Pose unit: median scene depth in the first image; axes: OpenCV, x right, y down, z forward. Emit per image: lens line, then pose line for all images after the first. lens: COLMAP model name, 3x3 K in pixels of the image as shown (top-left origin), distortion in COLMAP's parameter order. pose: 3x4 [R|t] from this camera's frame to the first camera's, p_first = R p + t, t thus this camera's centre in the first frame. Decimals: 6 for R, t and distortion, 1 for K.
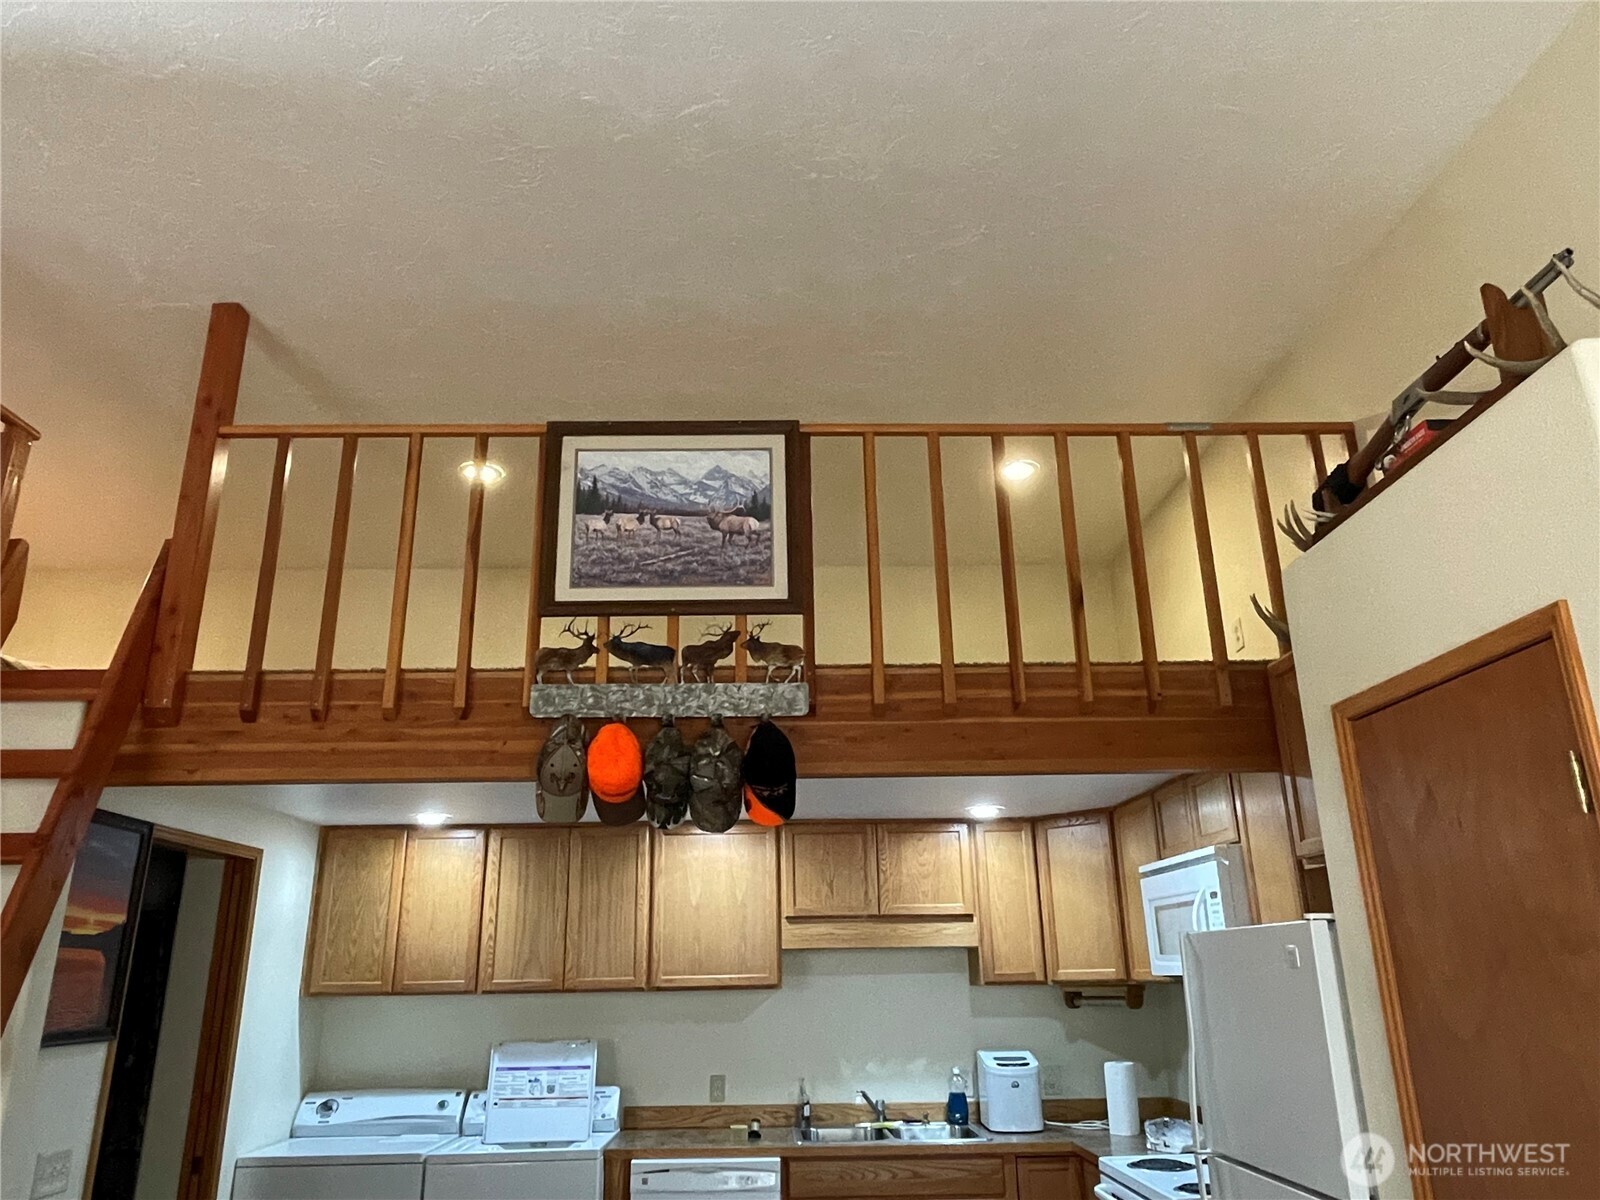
lens RADIAL K [[1089.1, 0, 795.5], [0, 1089.1, 616.5], [0, 0, 1]] dist [-0.003259, -0.002407]
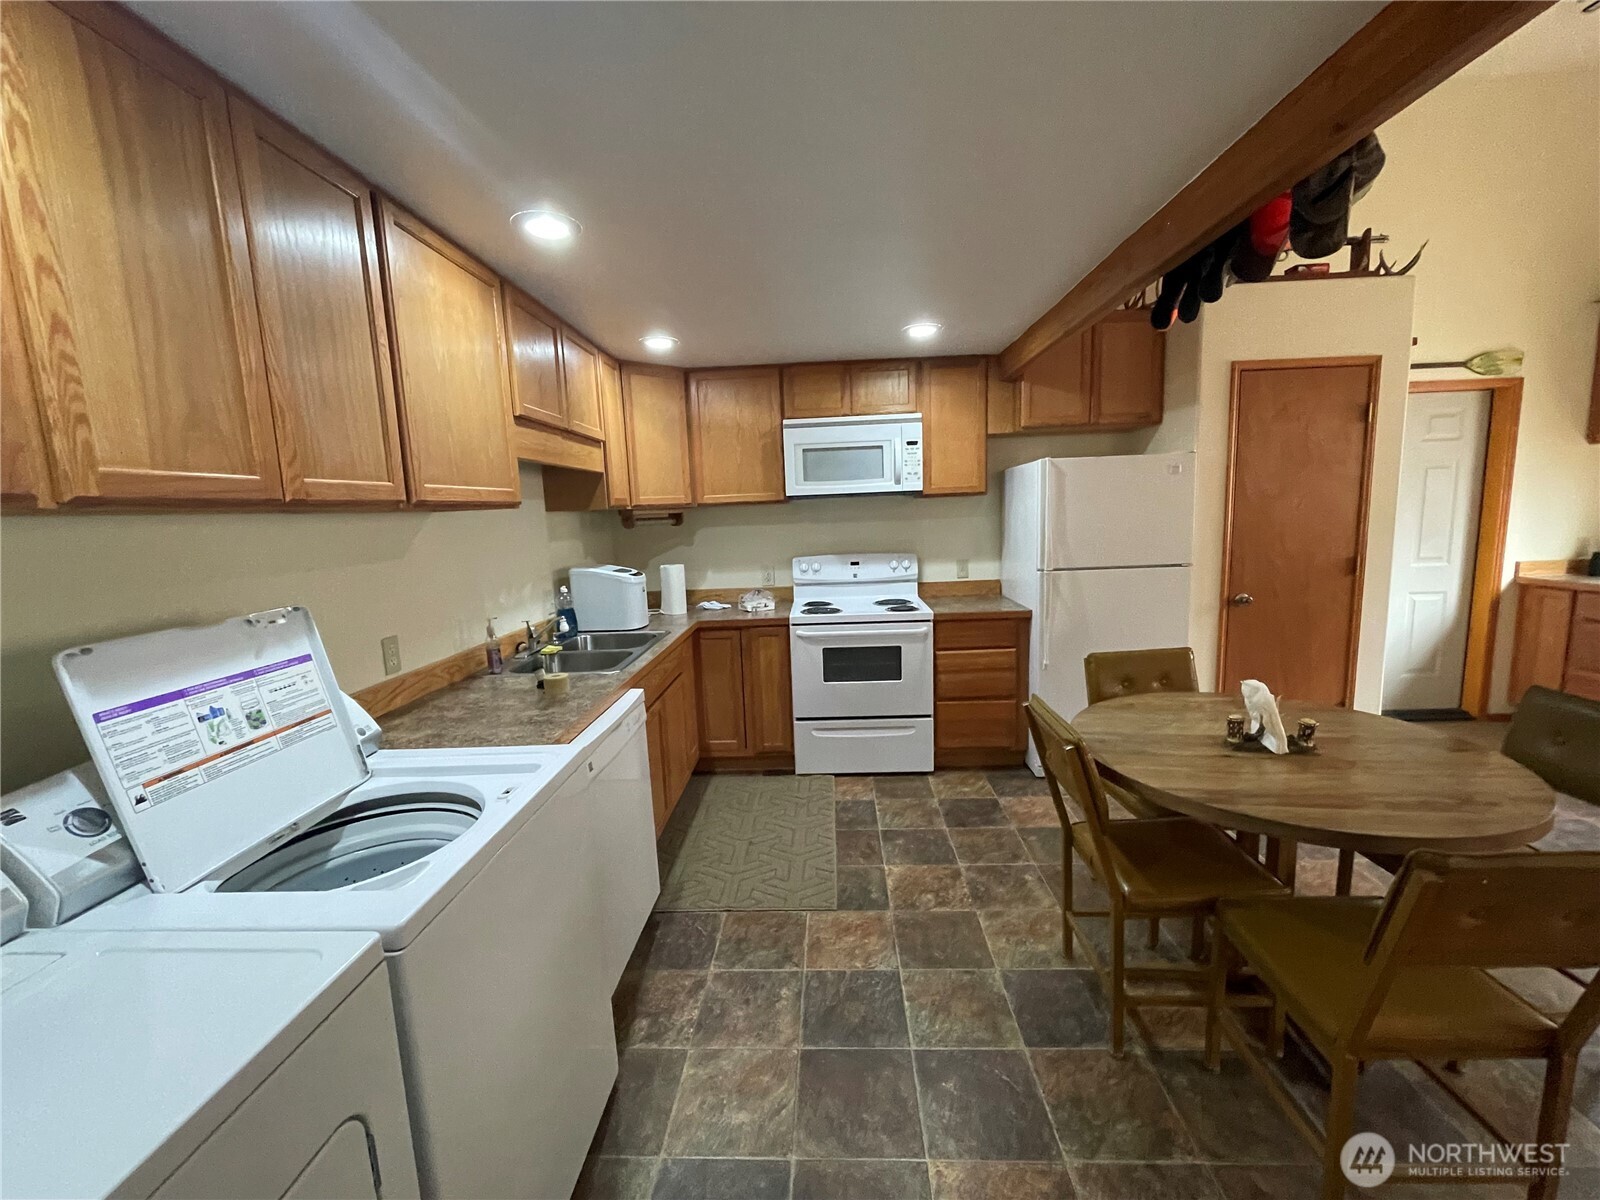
lens RADIAL K [[646.2, 0, 802.6], [0, 646.2, 601.6], [0, 0, 1]] dist [-0.002410, 0.000329]
pose [[0.067724, -0.126289, 0.989679, -0.665480], [-0.273632, 0.951569, 0.140151, 0.422203], [-0.959447, -0.280300, 0.029888, 1.146715]]
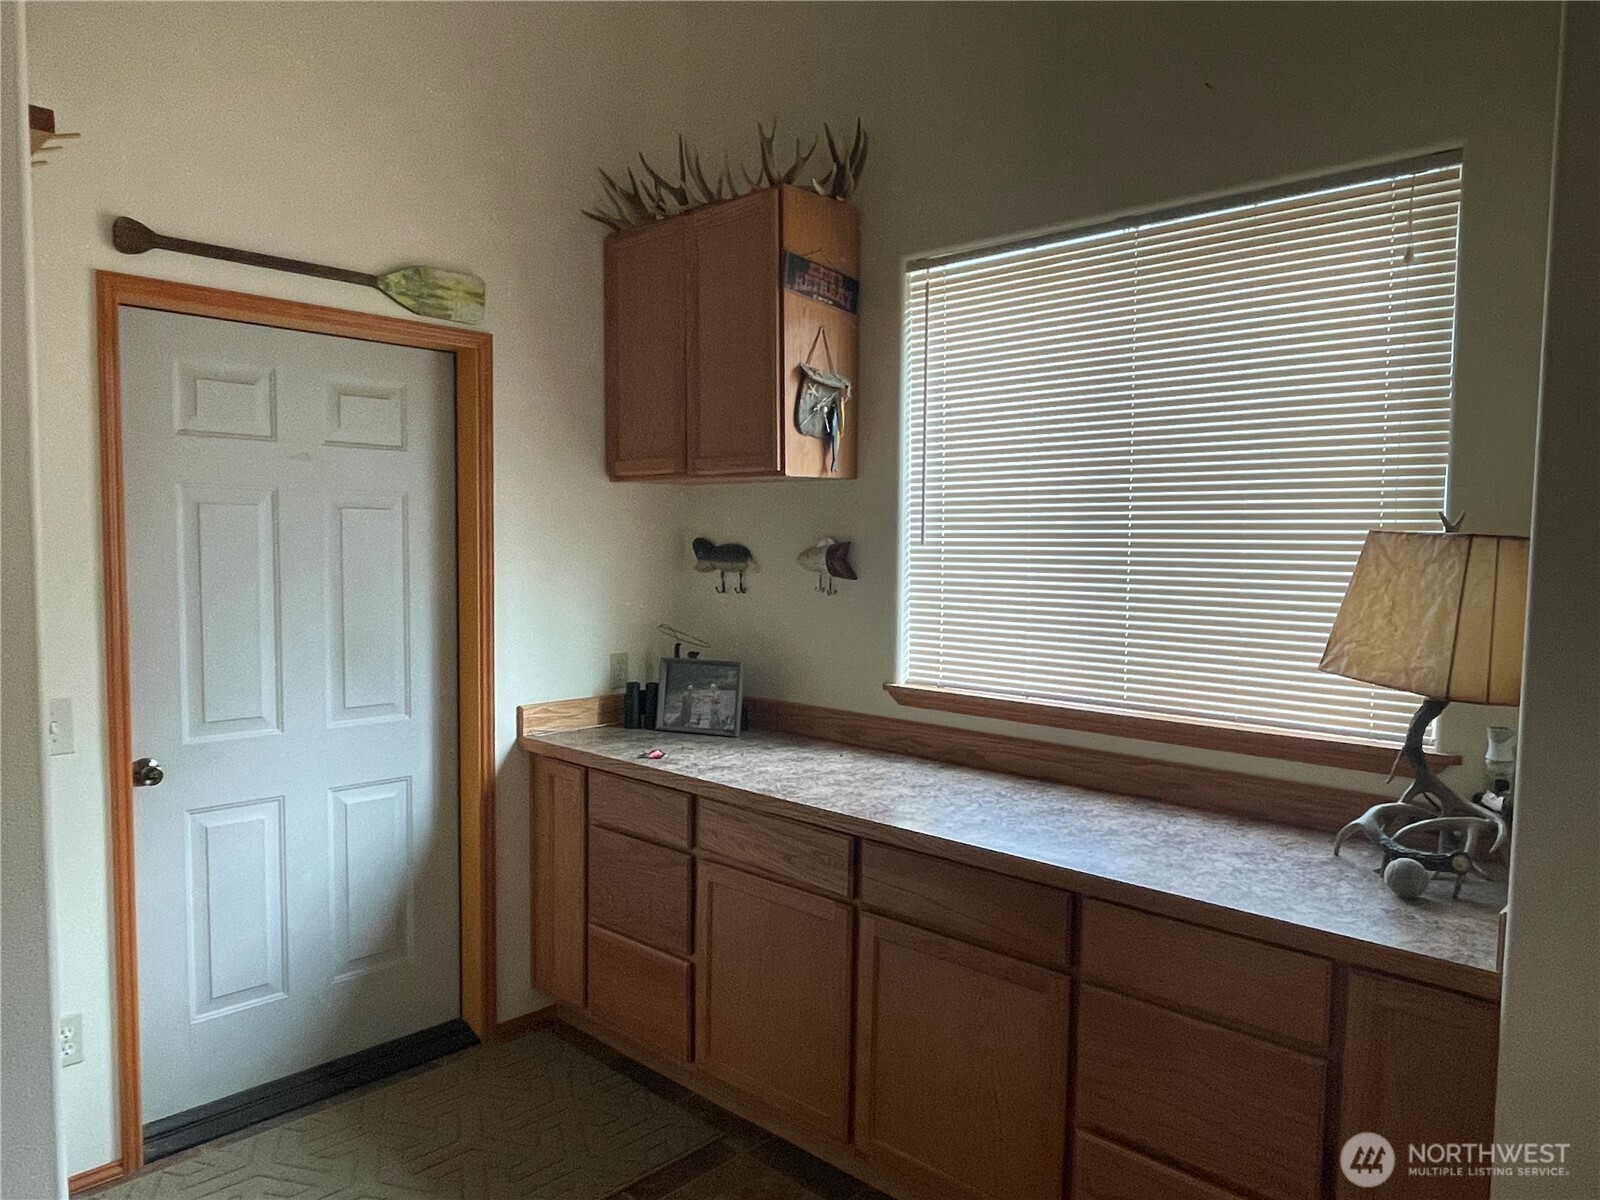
lens RADIAL K [[1089.1, 0, 795.5], [0, 1089.1, 616.5], [0, 0, 1]] dist [-0.003259, -0.002407]
pose [[-0.705497, -0.042590, 0.707432, -0.276340], [-0.223051, 0.960810, -0.164597, 0.192788], [-0.672698, -0.273916, -0.687348, 0.490683]]
